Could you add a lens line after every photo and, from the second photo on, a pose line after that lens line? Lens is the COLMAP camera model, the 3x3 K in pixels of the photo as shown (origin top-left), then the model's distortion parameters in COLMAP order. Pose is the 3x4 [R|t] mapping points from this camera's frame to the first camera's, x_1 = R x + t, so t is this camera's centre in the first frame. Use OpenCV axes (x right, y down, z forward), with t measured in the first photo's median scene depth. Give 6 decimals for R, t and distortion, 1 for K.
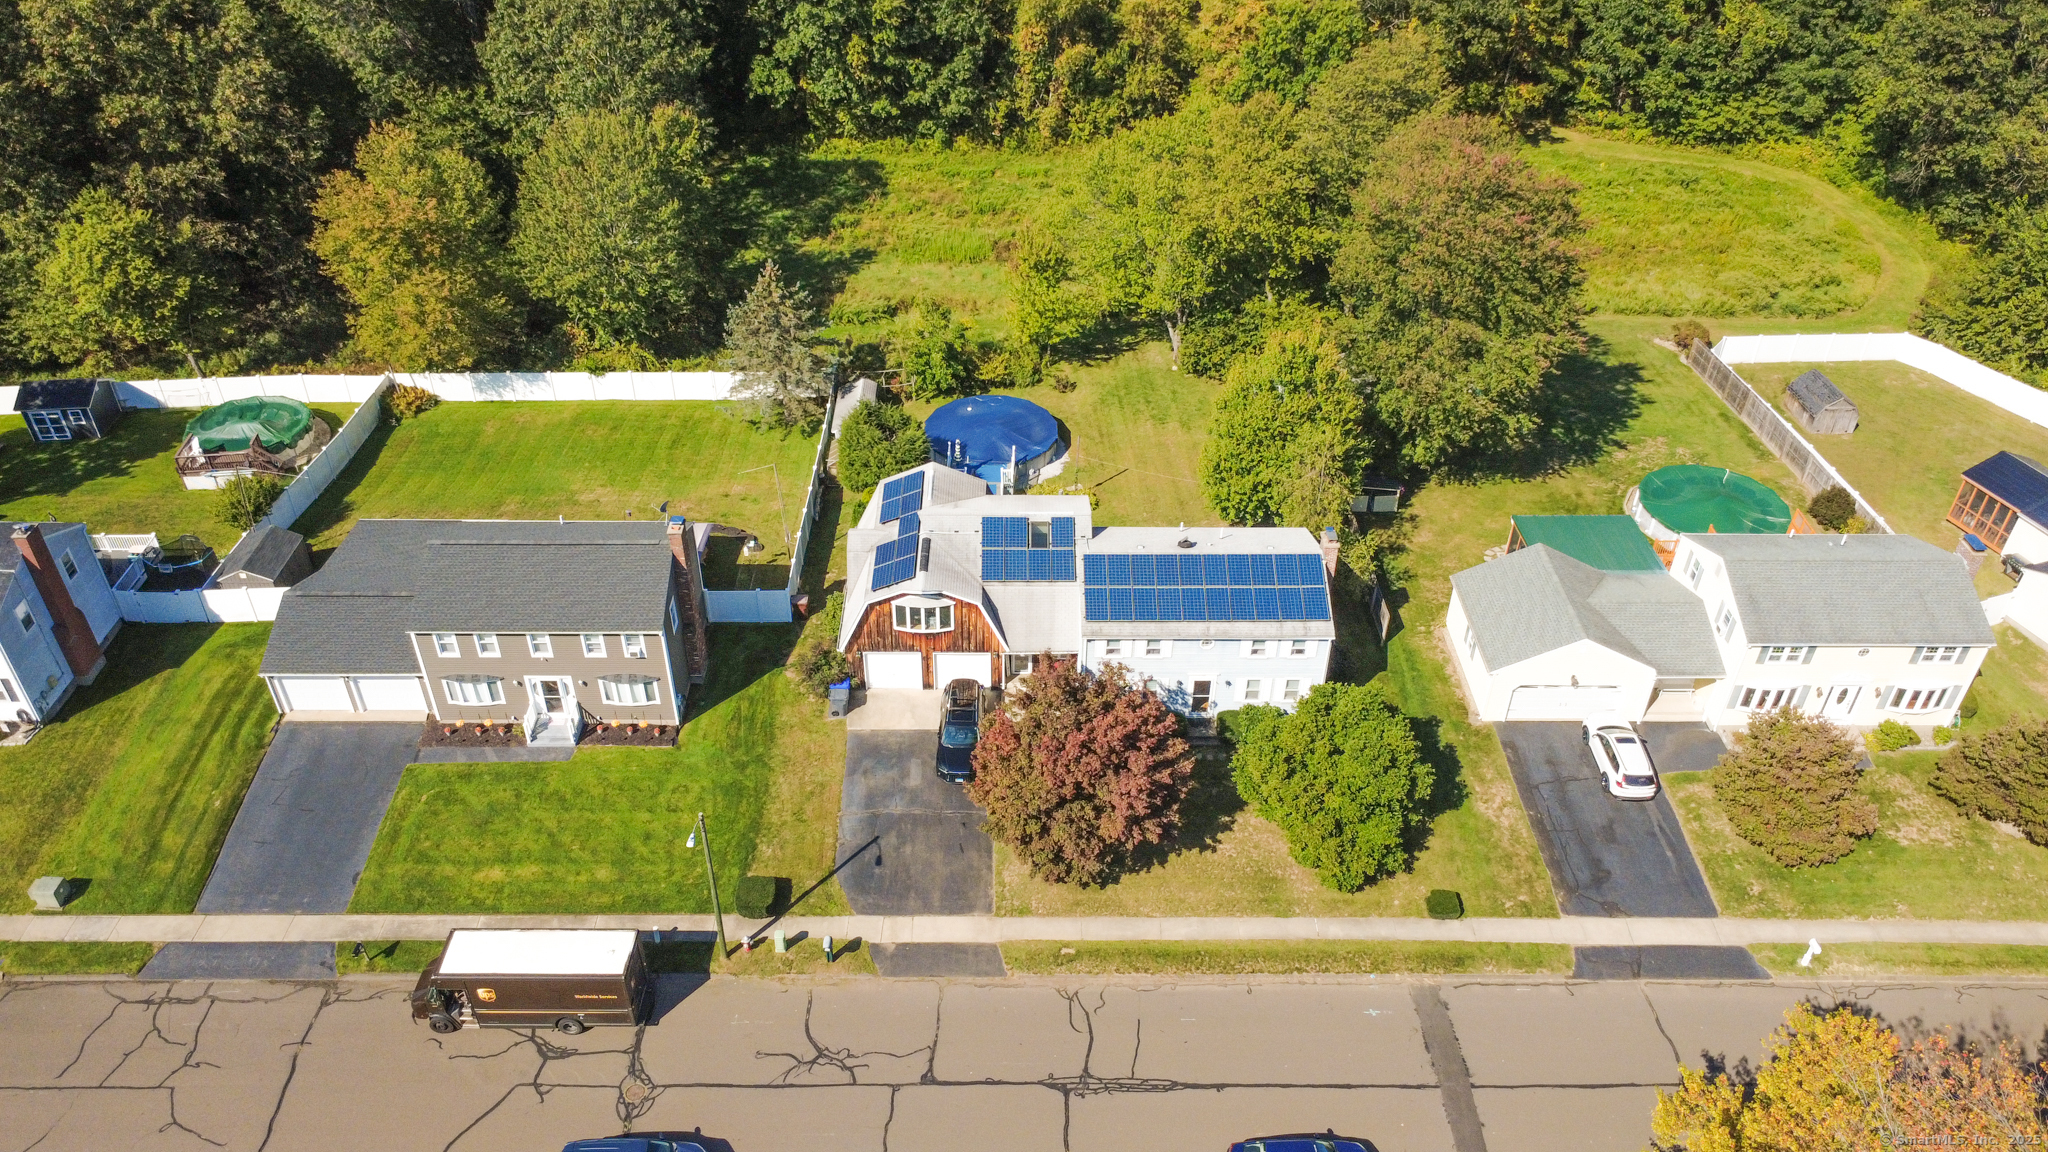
lens RADIAL K [[1495.1, 0, 1024.0], [0, 1495.1, 576.0], [0, 0, 1]] dist [-0.000575, 0.001308]
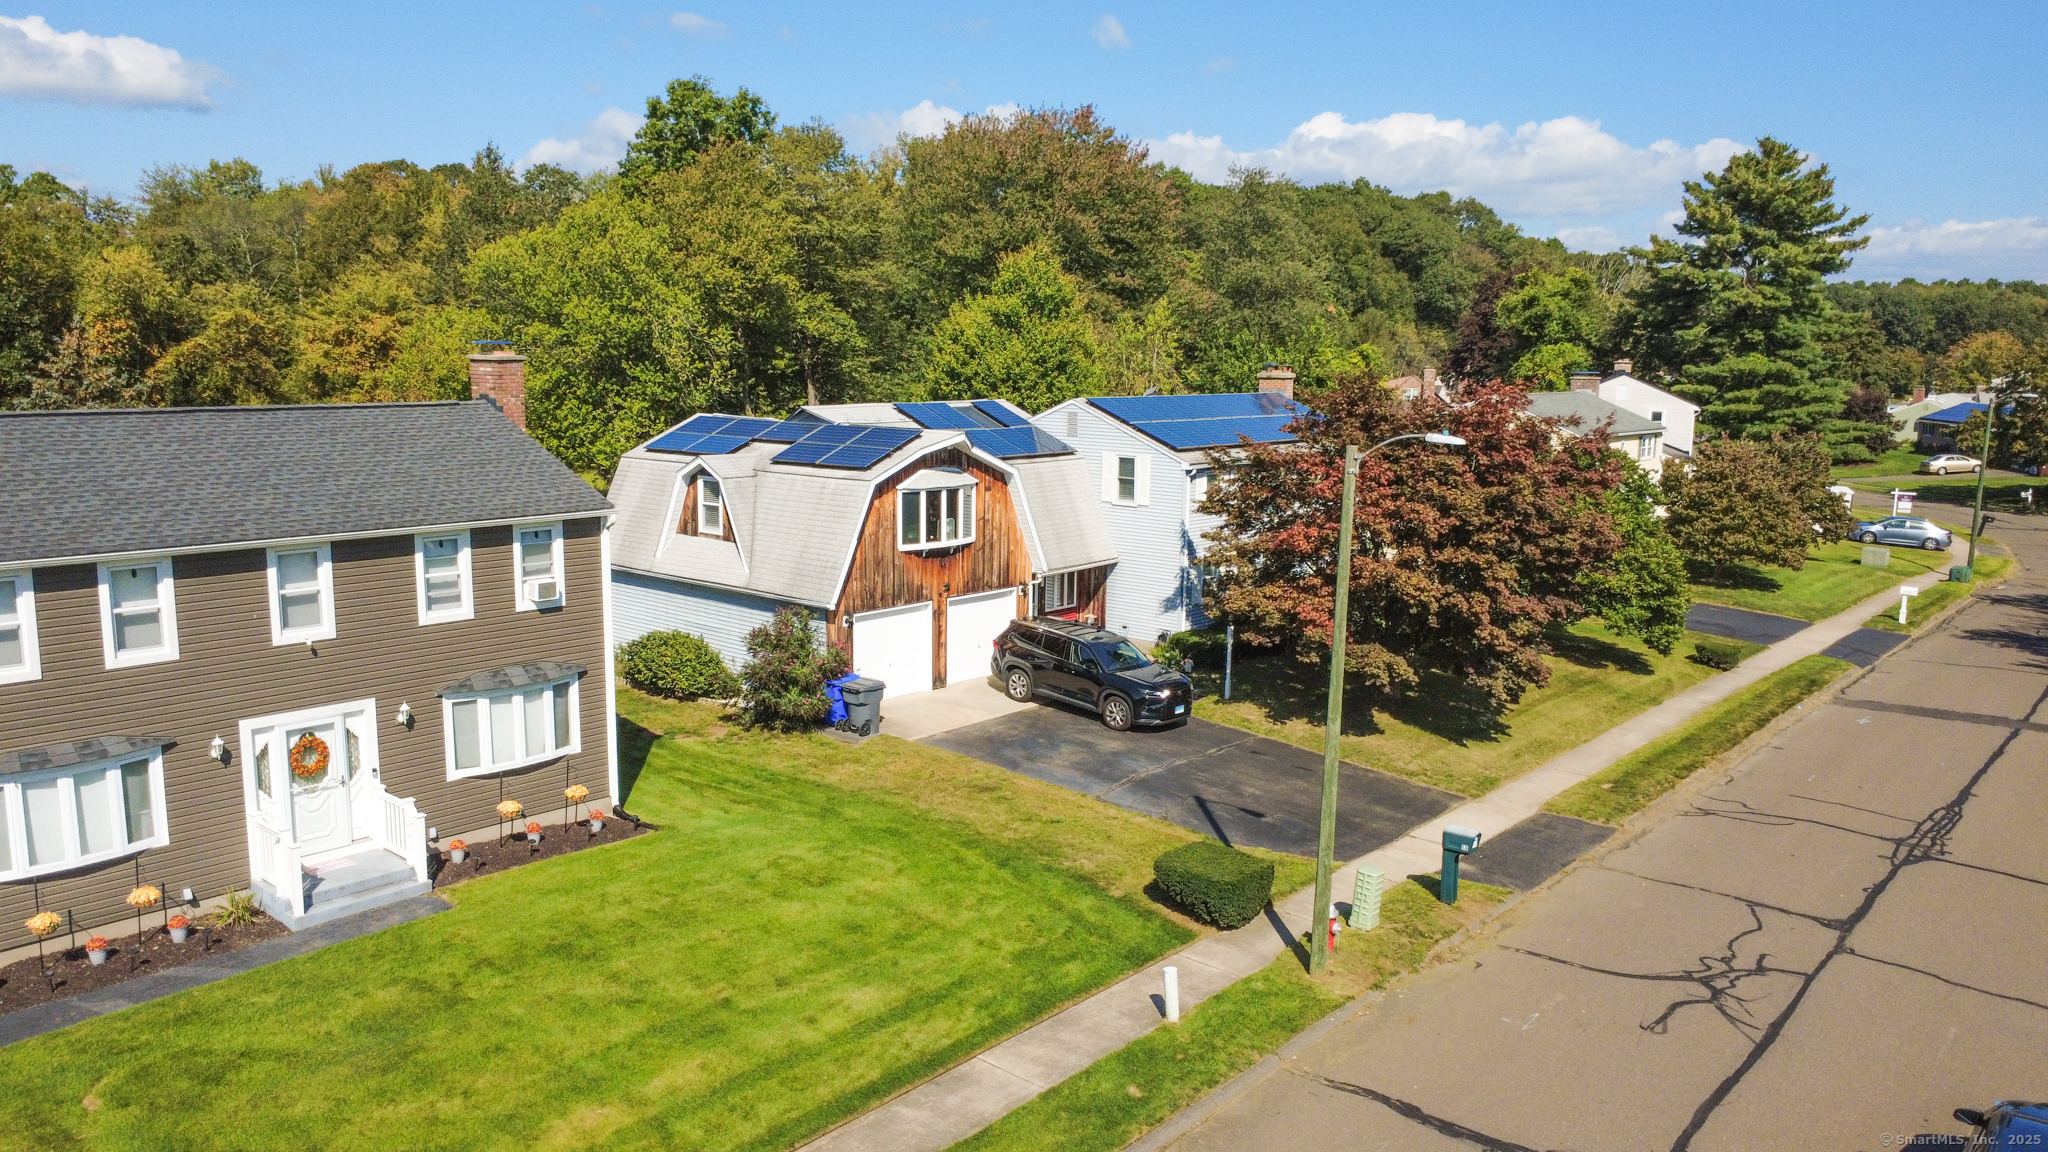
lens RADIAL K [[1495.1, 0, 1024.0], [0, 1495.1, 576.0], [0, 0, 1]] dist [-0.000575, 0.001308]
pose [[0.653677, -0.115446, 0.747916, -0.445155], [0.446334, 0.856921, -0.257823, 0.195105], [-0.611140, 0.502354, 0.611677, 0.635678]]
